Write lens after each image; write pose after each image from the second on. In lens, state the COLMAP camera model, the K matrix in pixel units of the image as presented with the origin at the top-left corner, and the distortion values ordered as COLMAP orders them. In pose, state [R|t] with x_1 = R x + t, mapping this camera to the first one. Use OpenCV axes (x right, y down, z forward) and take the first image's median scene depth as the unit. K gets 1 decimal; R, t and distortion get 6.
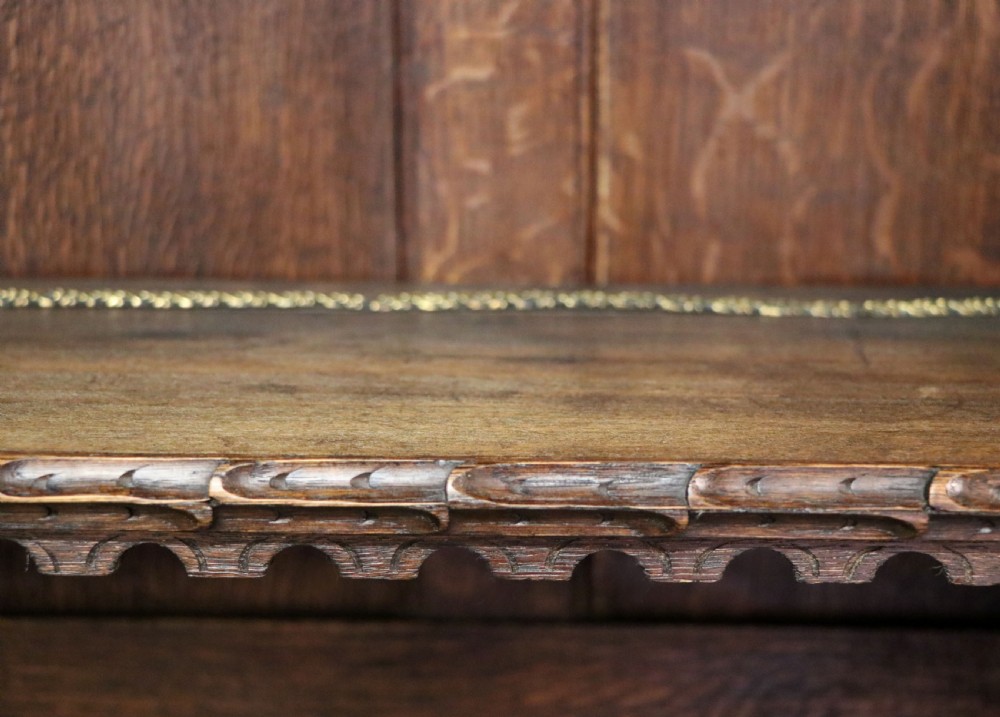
lens RADIAL K [[1552.2, 0, 541.9], [0, 1552.2, 359.2], [0, 0, 1]] dist [0.022365, 0.156589]
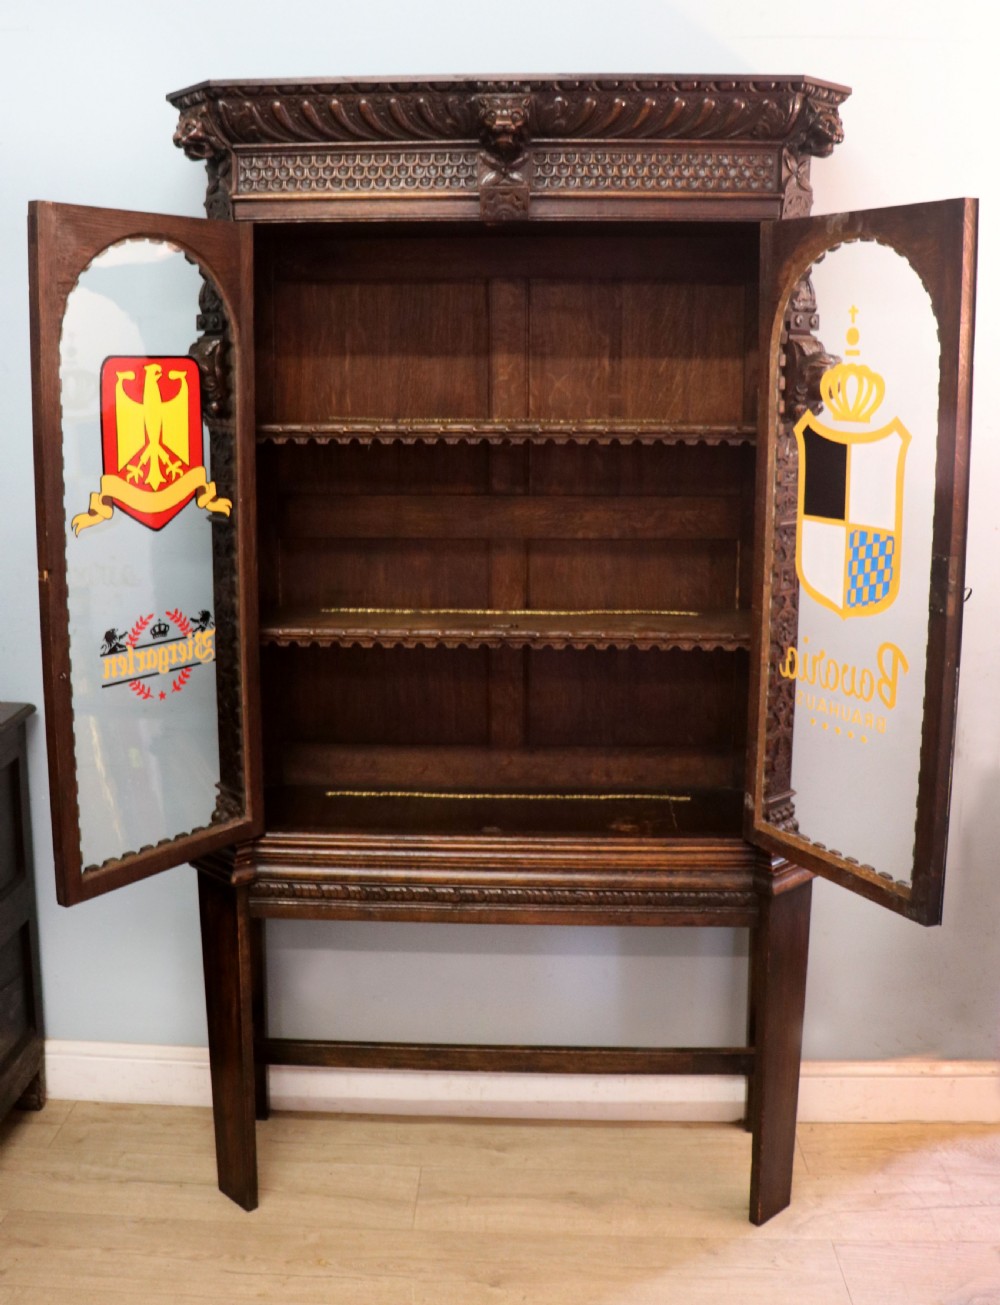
lens RADIAL K [[1359.7, 0, 466.8], [0, 1359.7, 568.3], [0, 0, 1]] dist [-0.197574, 0.172804]
pose [[0.999501, -0.001101, -0.031579, -0.027075], [-0.001584, 0.996391, -0.084870, 0.779768], [0.031559, 0.084878, 0.995891, -3.223132]]
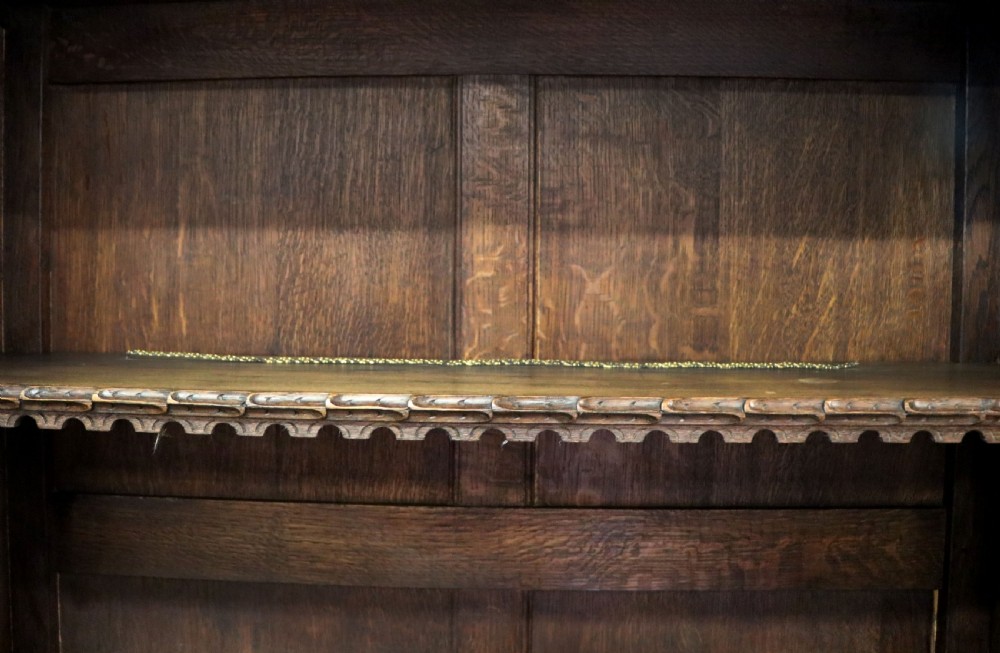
lens RADIAL K [[898.5, 0, 459.4], [0, 898.5, 304.5], [0, 0, 1]] dist [-0.129803, 0.004892]
pose [[0.999670, 0.004412, -0.025289, -0.048963], [-0.009013, 0.982723, -0.184863, 0.127367], [0.024037, 0.185030, 0.982439, -0.394176]]
